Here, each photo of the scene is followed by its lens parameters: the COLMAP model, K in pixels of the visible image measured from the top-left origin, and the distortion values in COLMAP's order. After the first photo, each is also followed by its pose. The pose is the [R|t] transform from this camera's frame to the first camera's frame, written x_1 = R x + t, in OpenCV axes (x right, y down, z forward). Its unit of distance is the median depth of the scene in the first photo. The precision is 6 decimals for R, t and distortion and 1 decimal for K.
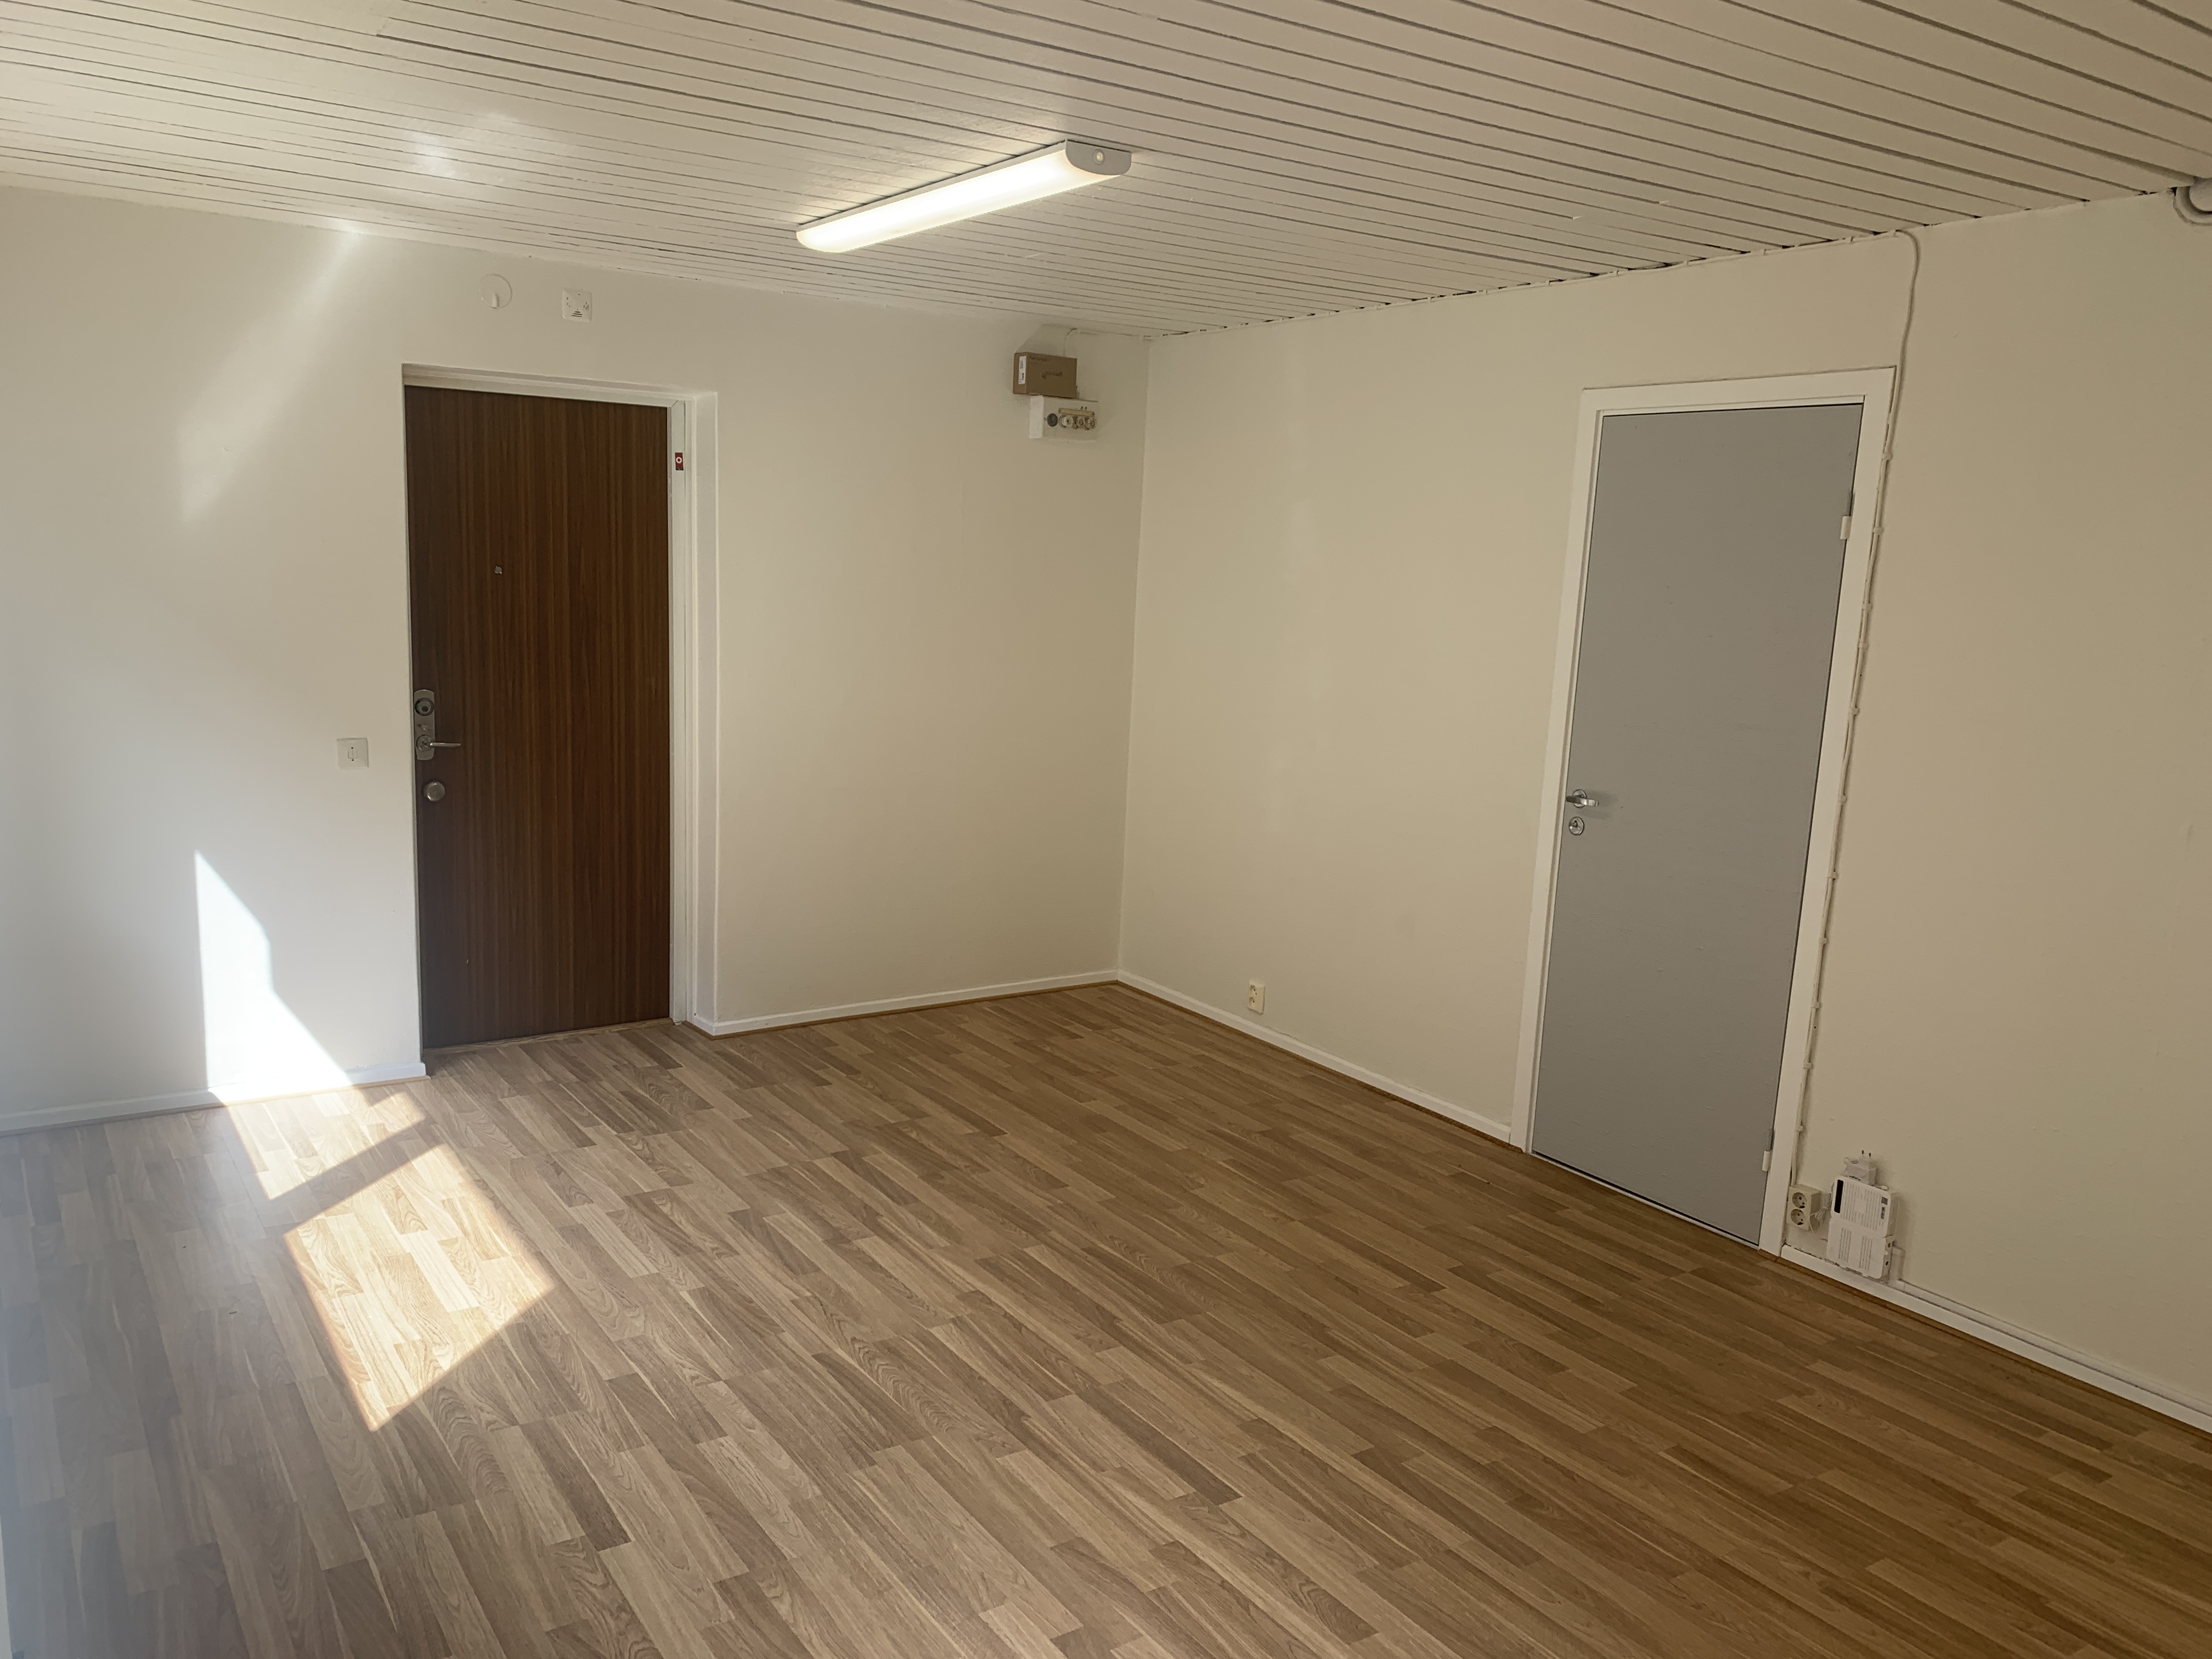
lens RADIAL K [[1701.3, 0, 1087.4], [0, 1701.3, 839.6], [0, 0, 1]] dist [0.020885, -0.011529]
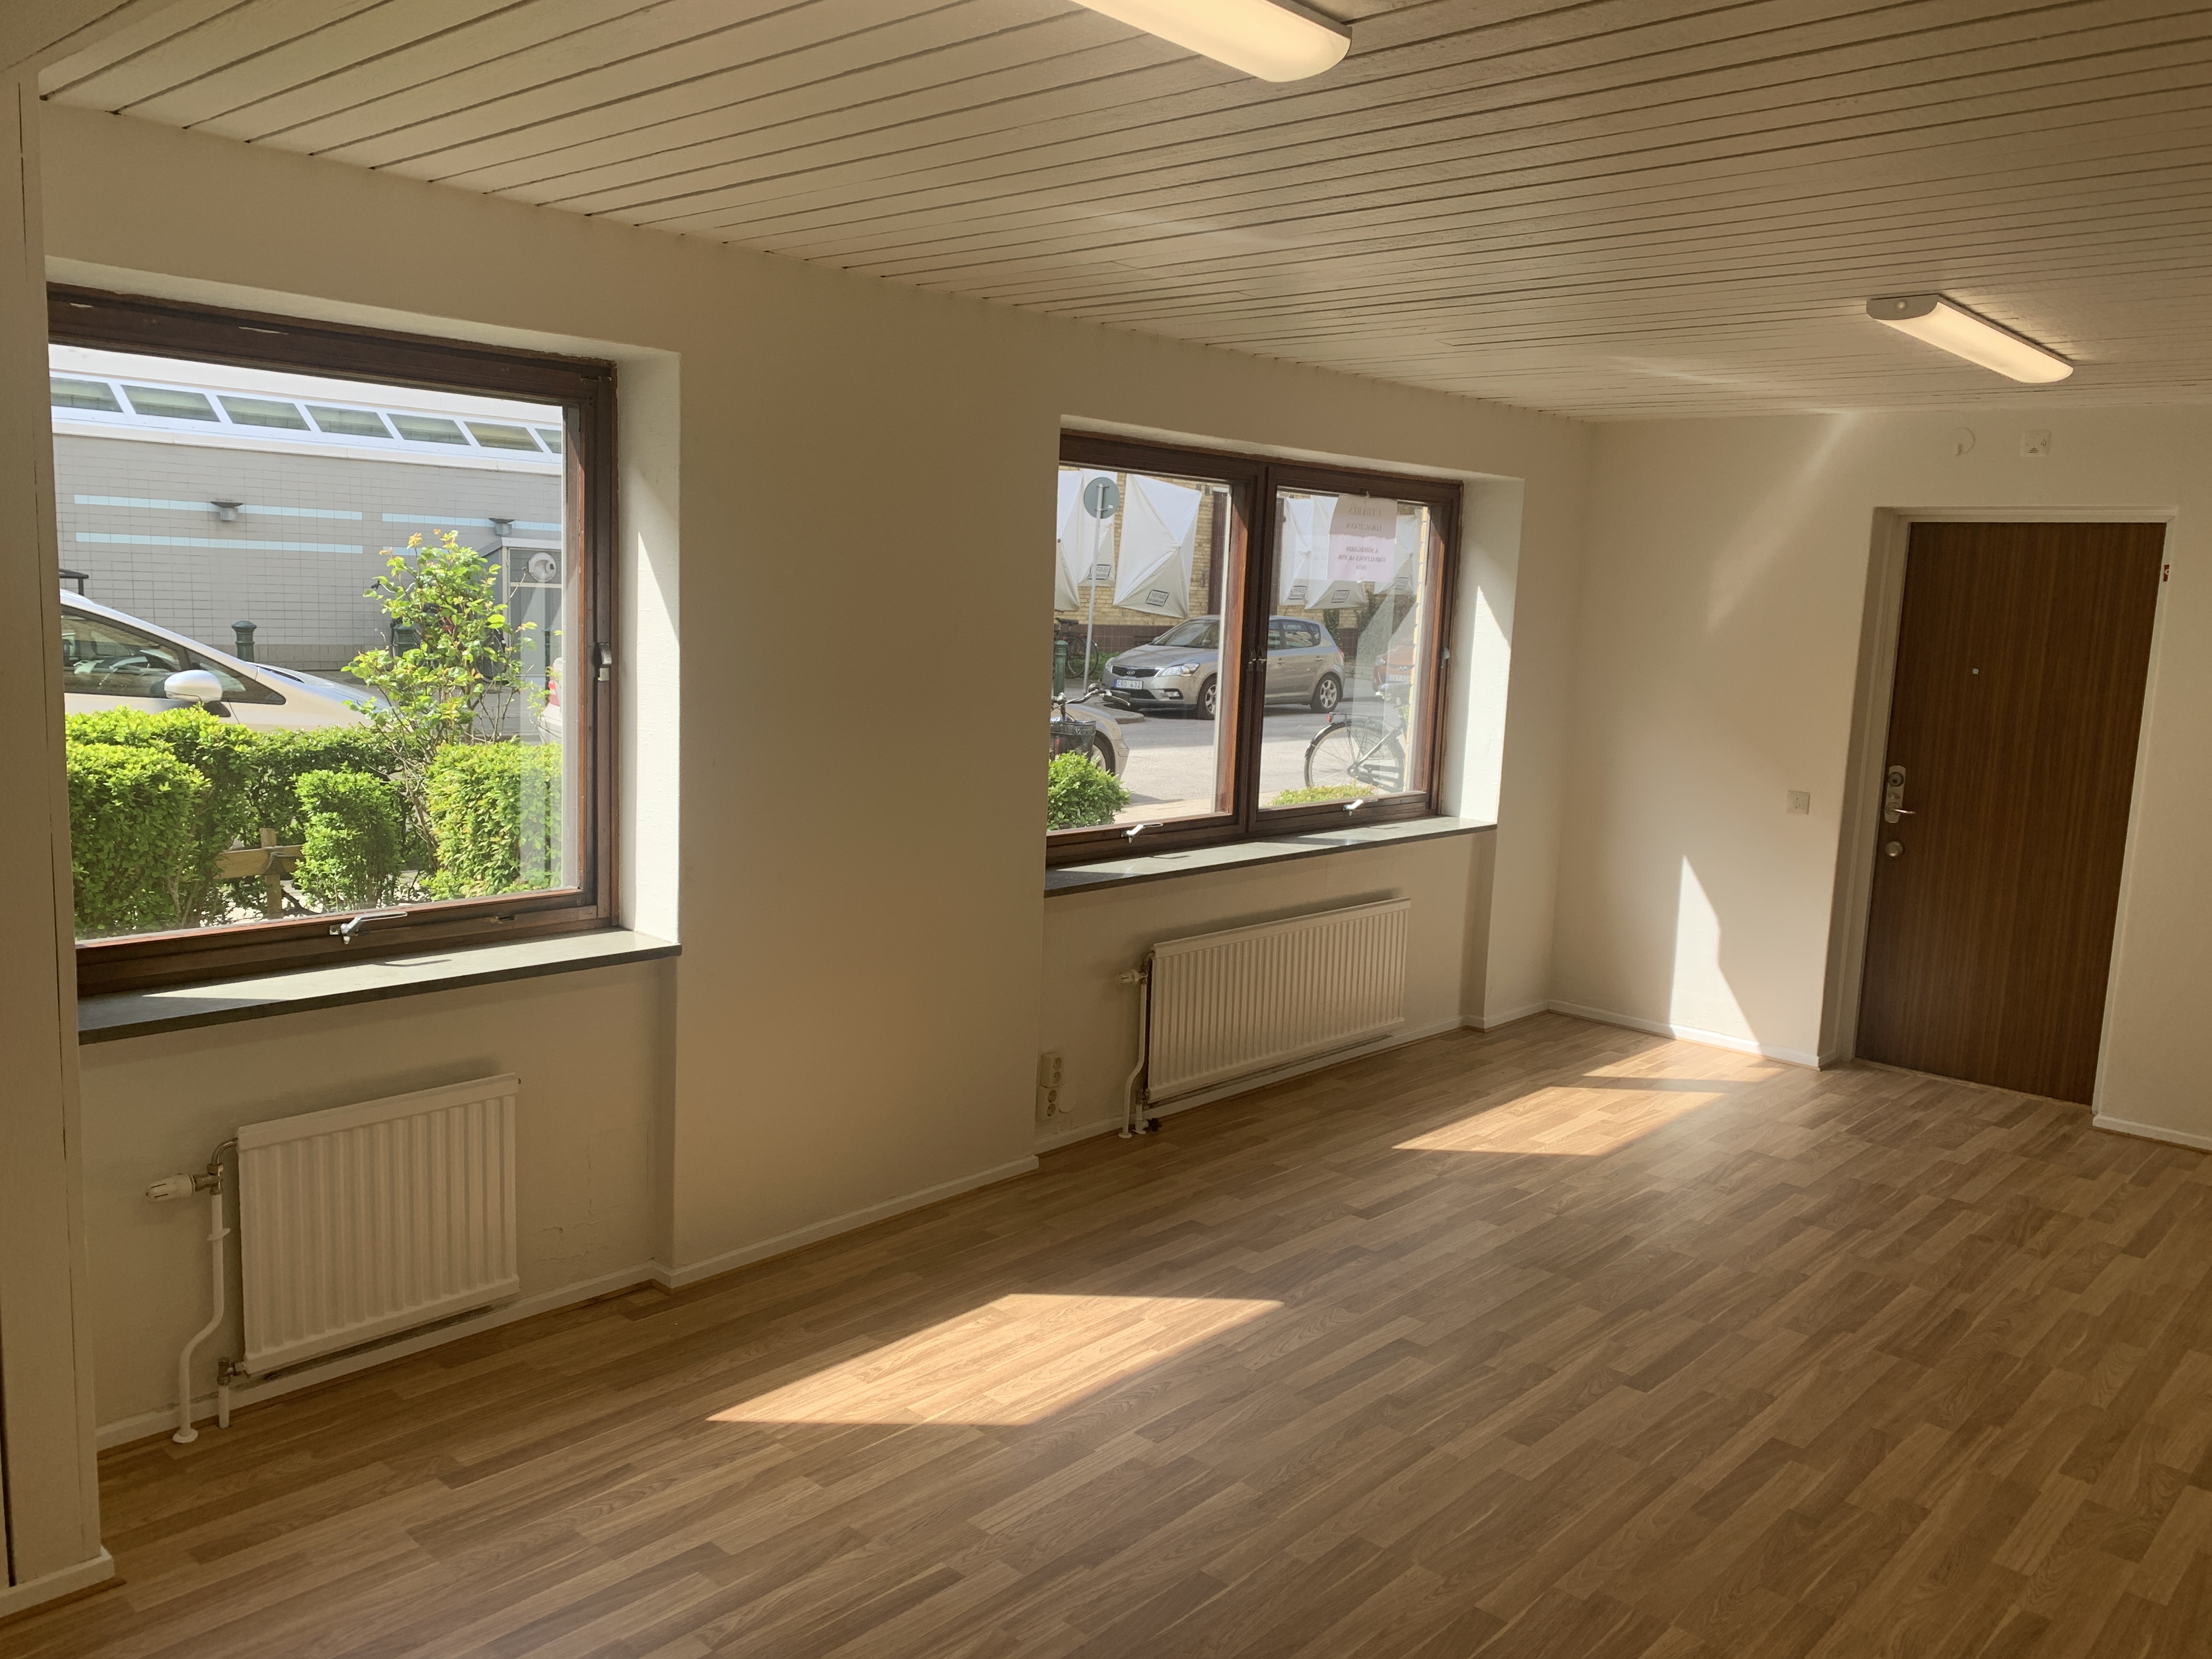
lens RADIAL K [[1701.3, 0, 1086.5], [0, 1701.3, 828.2], [0, 0, 1]] dist [0.020885, -0.011529]
pose [[0.241006, 0.109188, -0.964362, 0.830510], [-0.198864, 0.978124, 0.061048, -0.003696], [0.949931, 0.177064, 0.257447, 0.173078]]
